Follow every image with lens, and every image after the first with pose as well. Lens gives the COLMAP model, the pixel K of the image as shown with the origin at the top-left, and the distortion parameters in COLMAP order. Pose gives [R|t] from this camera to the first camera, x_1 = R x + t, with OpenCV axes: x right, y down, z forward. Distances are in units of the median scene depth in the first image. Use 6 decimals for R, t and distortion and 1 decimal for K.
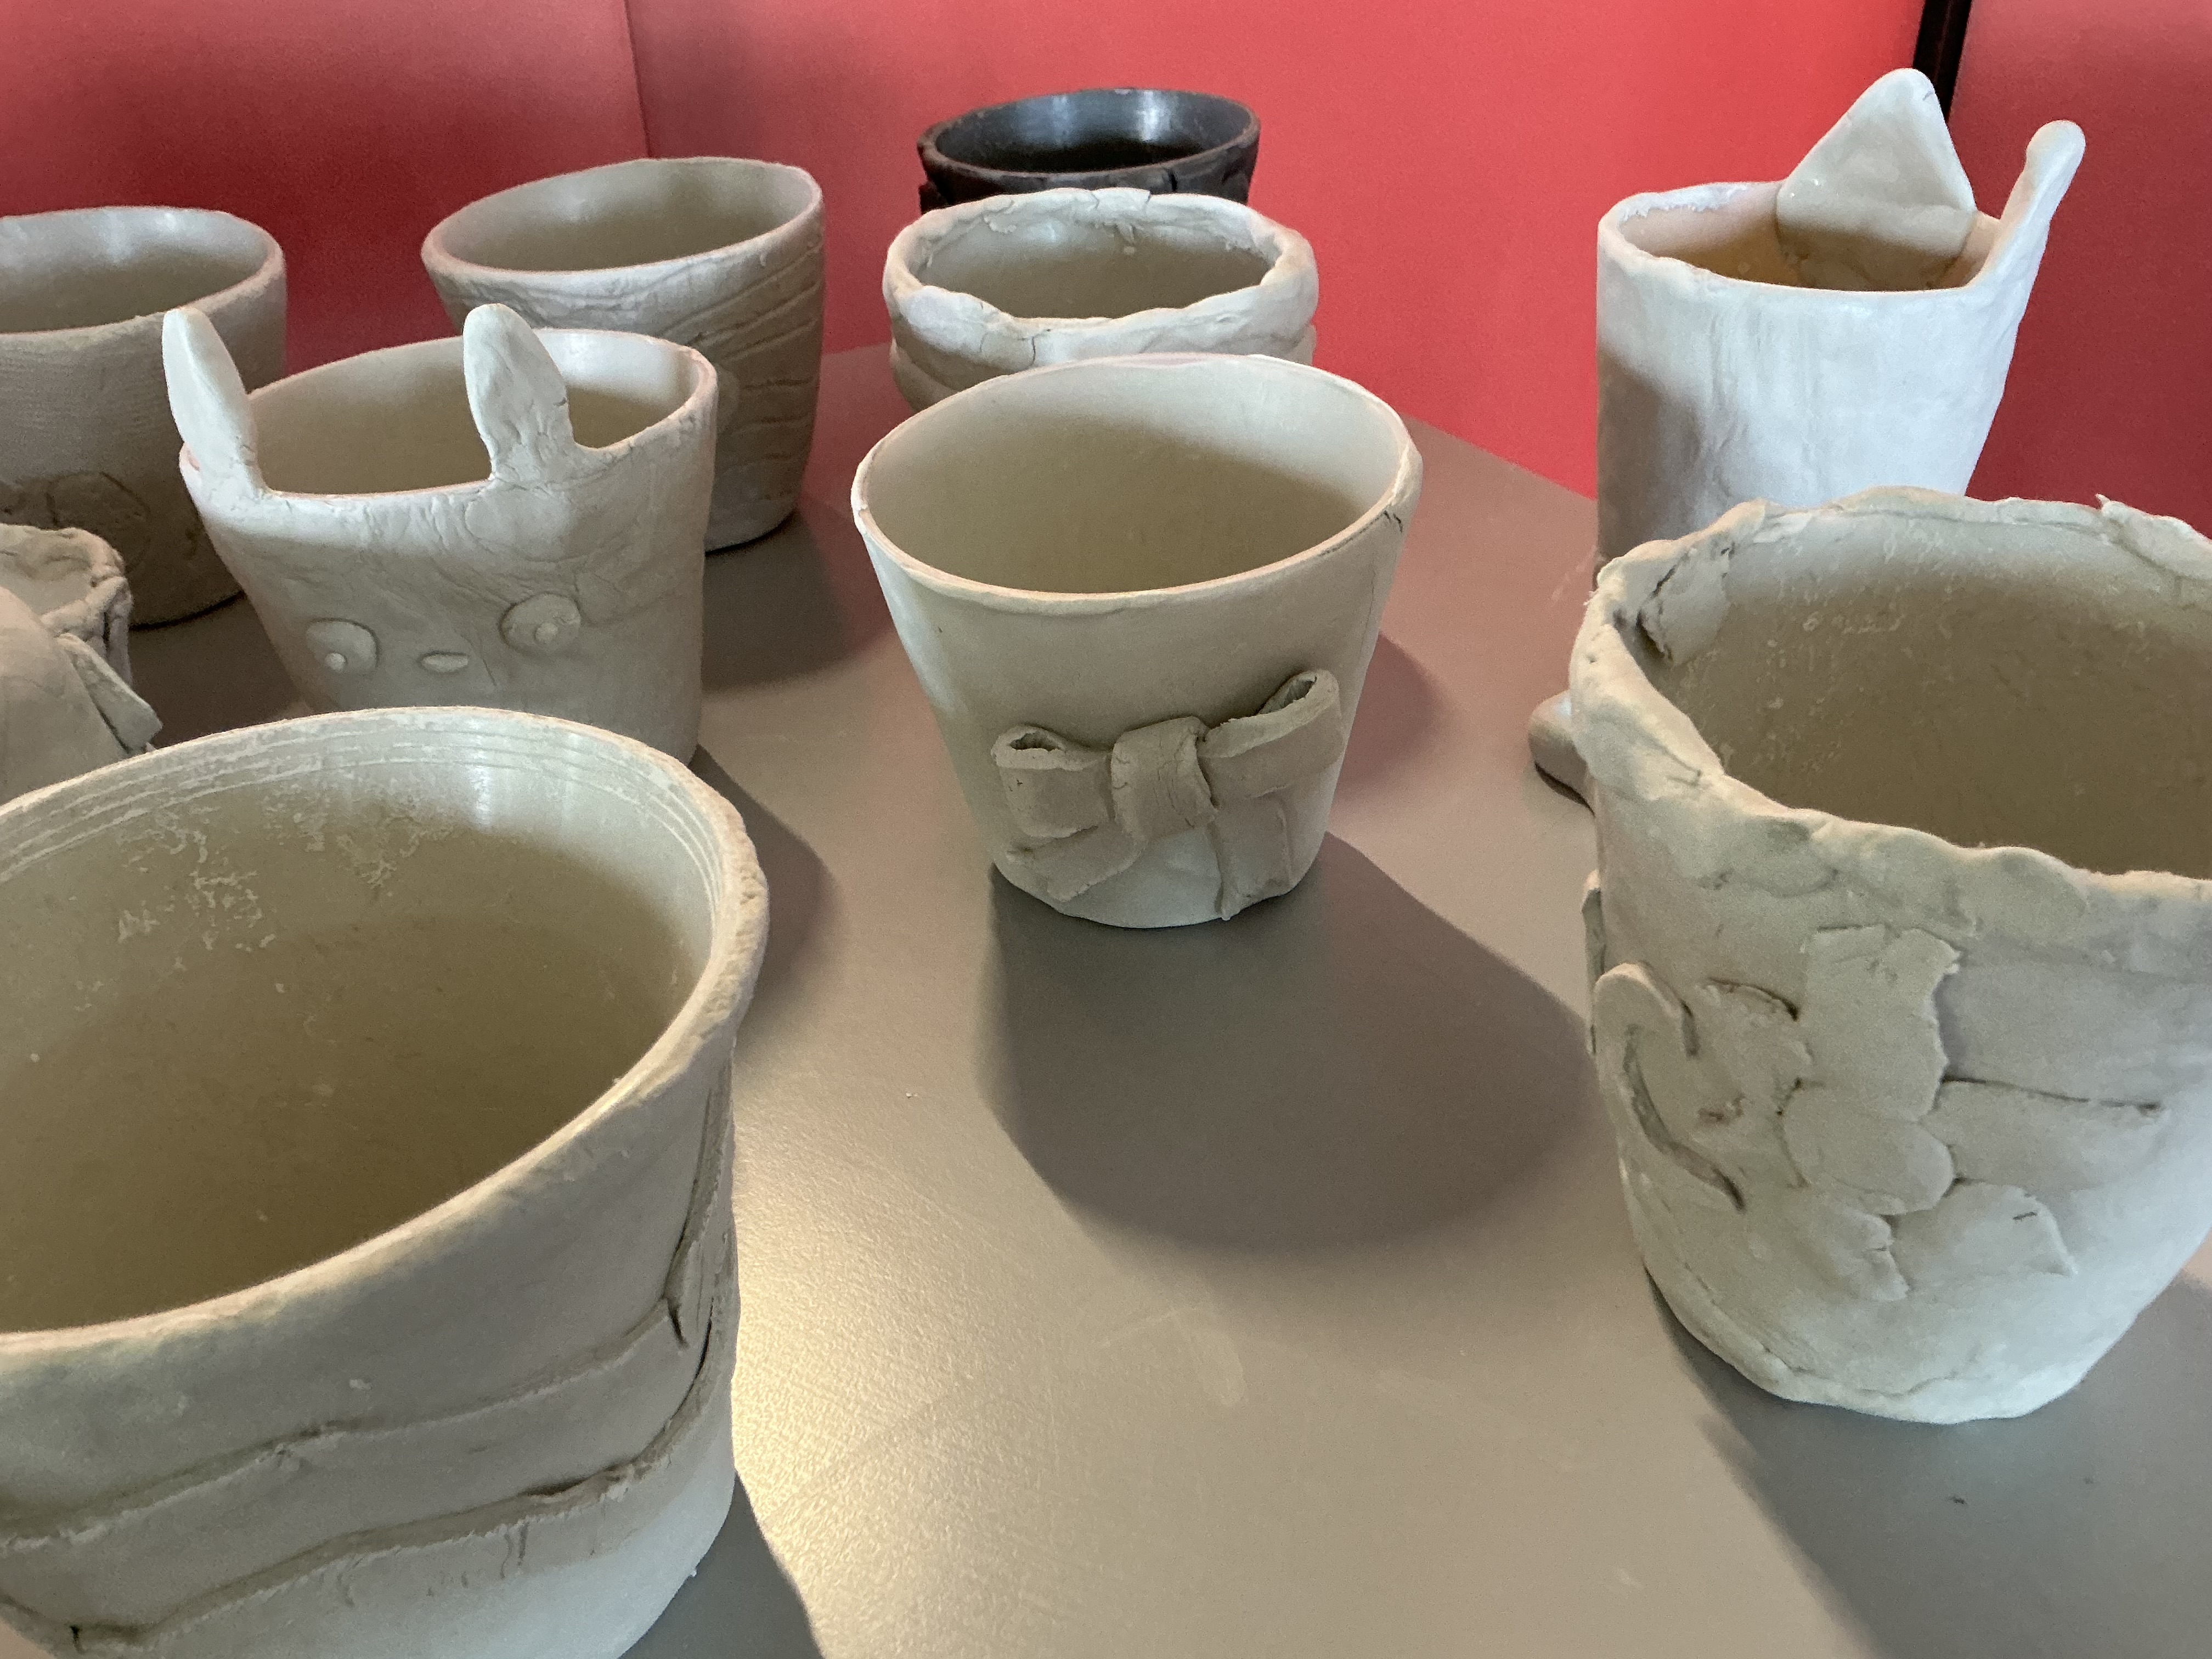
lens RADIAL K [[1836.3, 0, 1100.3], [0, 1836.3, 823.9], [0, 0, 1]] dist [0.105741, -0.192805]
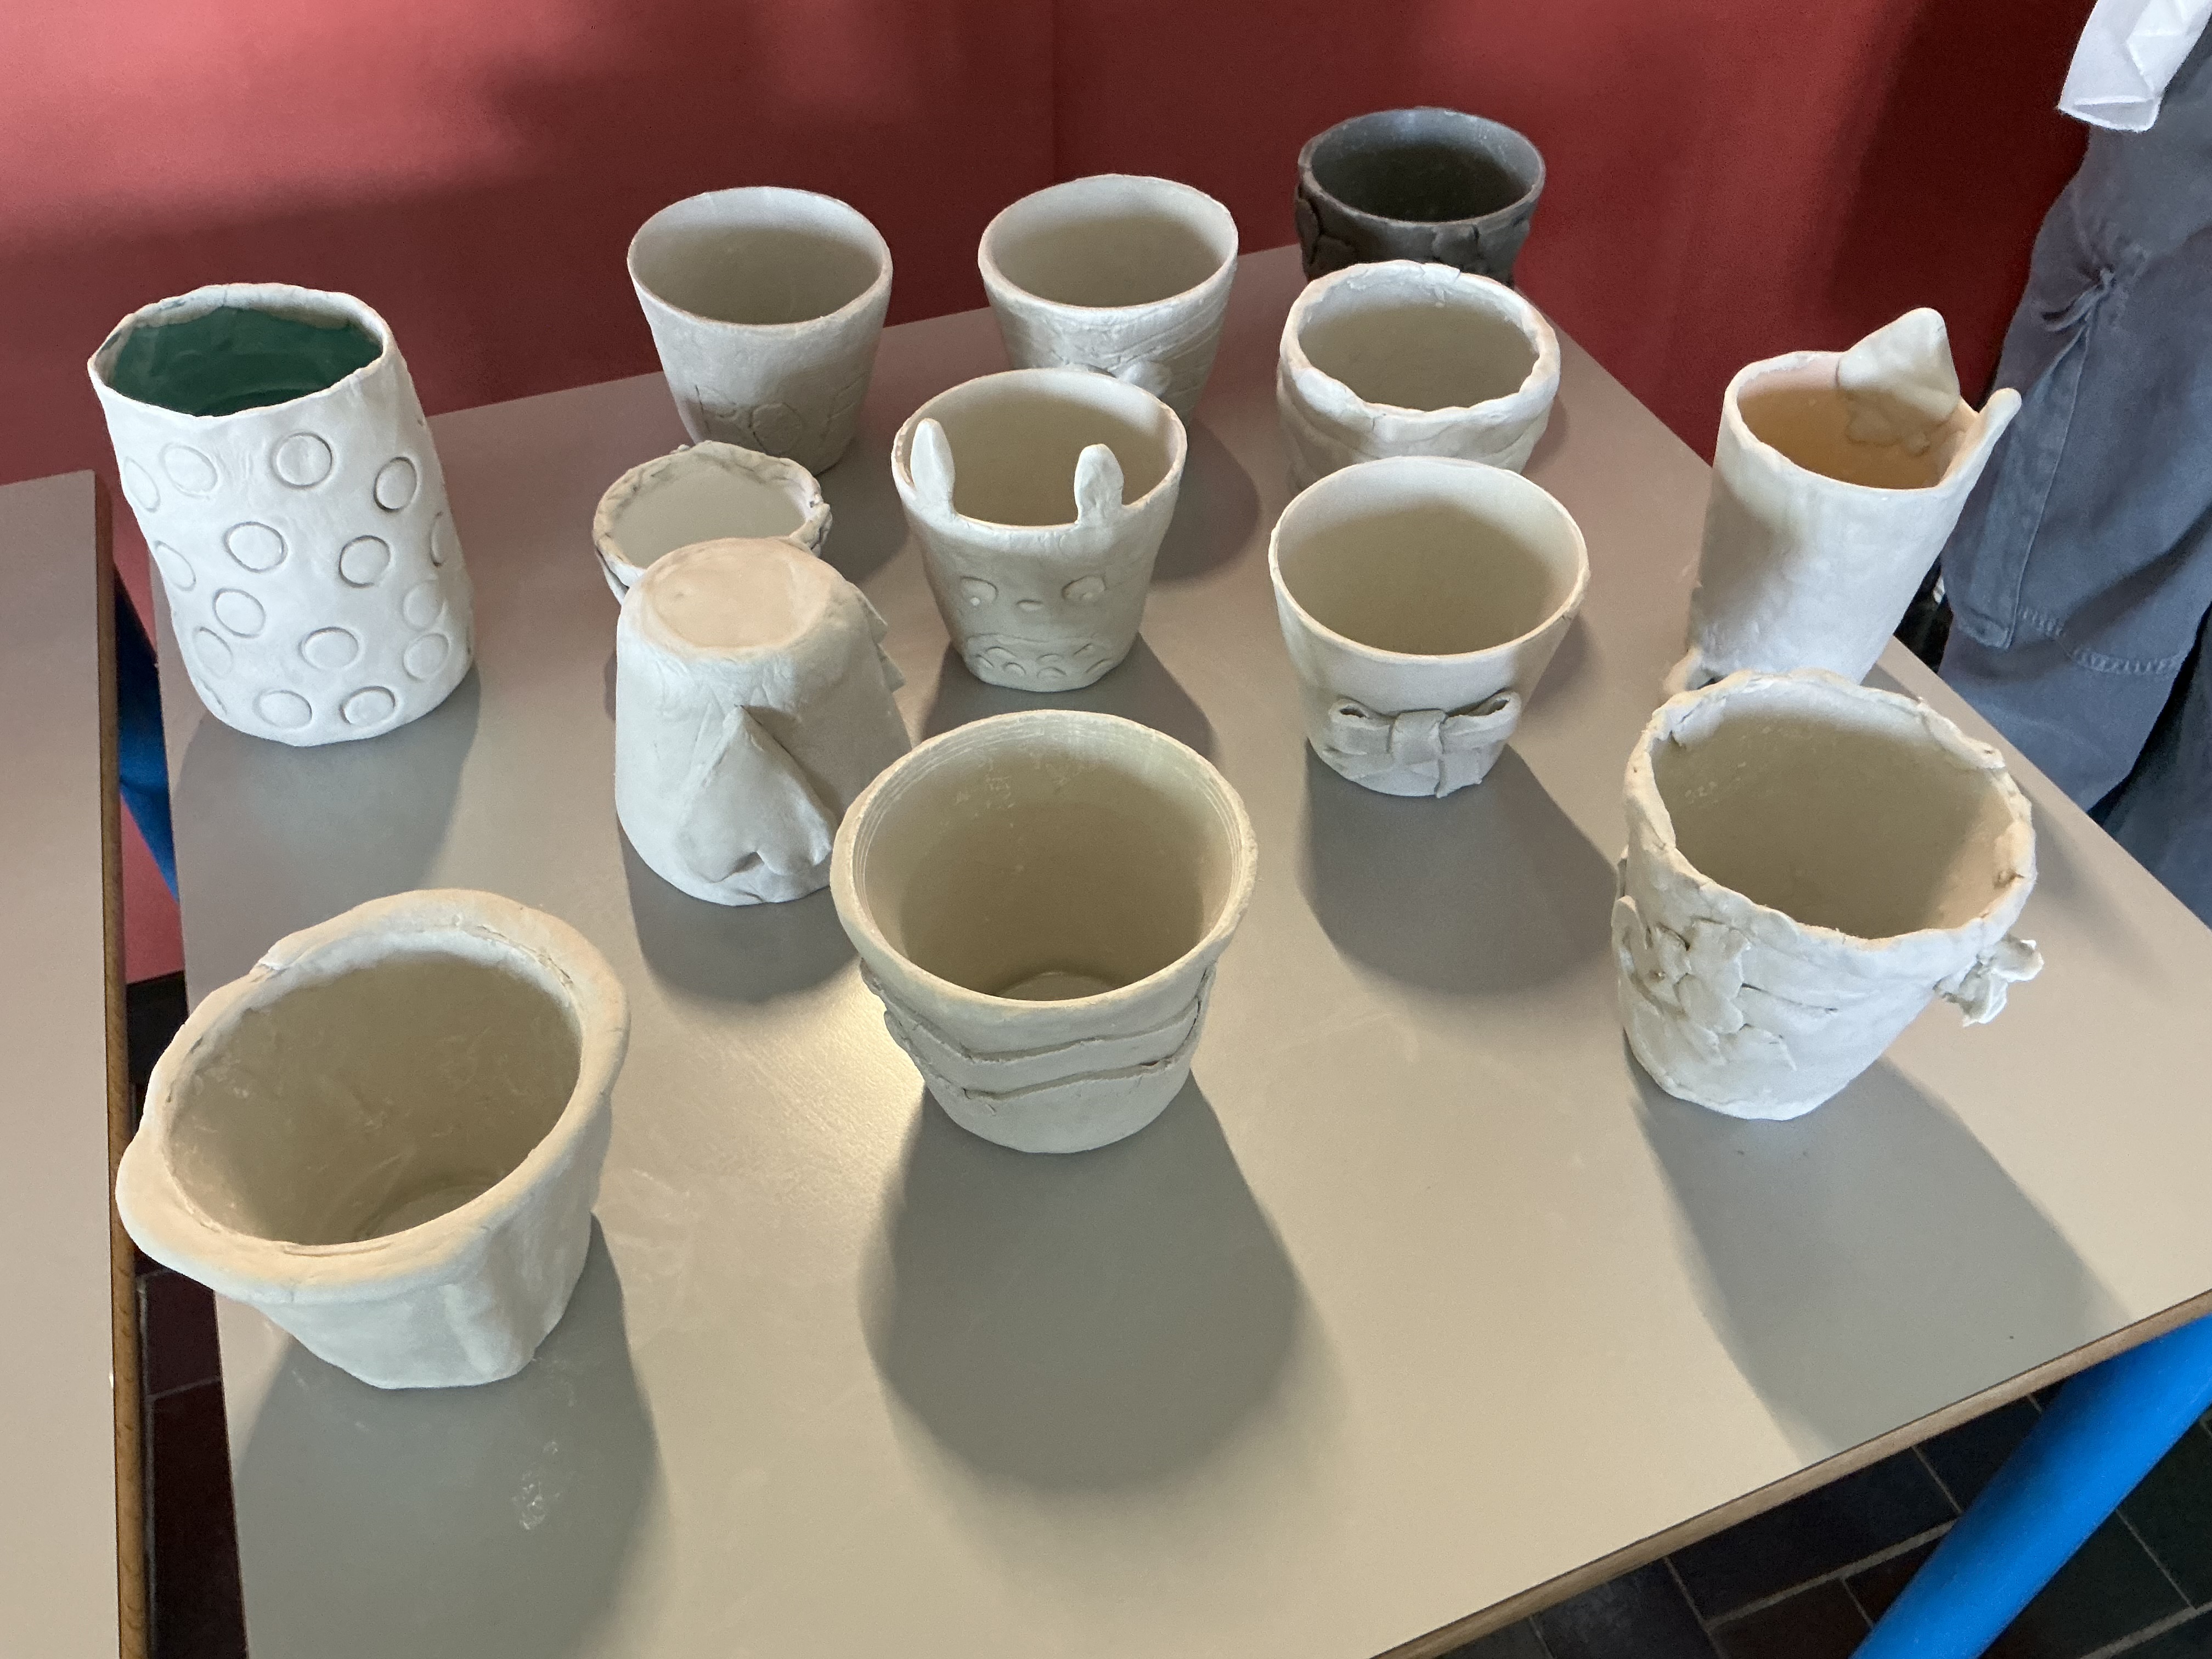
lens RADIAL K [[1836.3, 0, 1100.3], [0, 1836.3, 823.9], [0, 0, 1]] dist [0.105741, -0.192805]
pose [[0.988597, 0.133137, -0.070361, -0.140205], [-0.113086, 0.964923, 0.236928, -0.341520], [0.099437, -0.226269, 0.968976, -0.854278]]
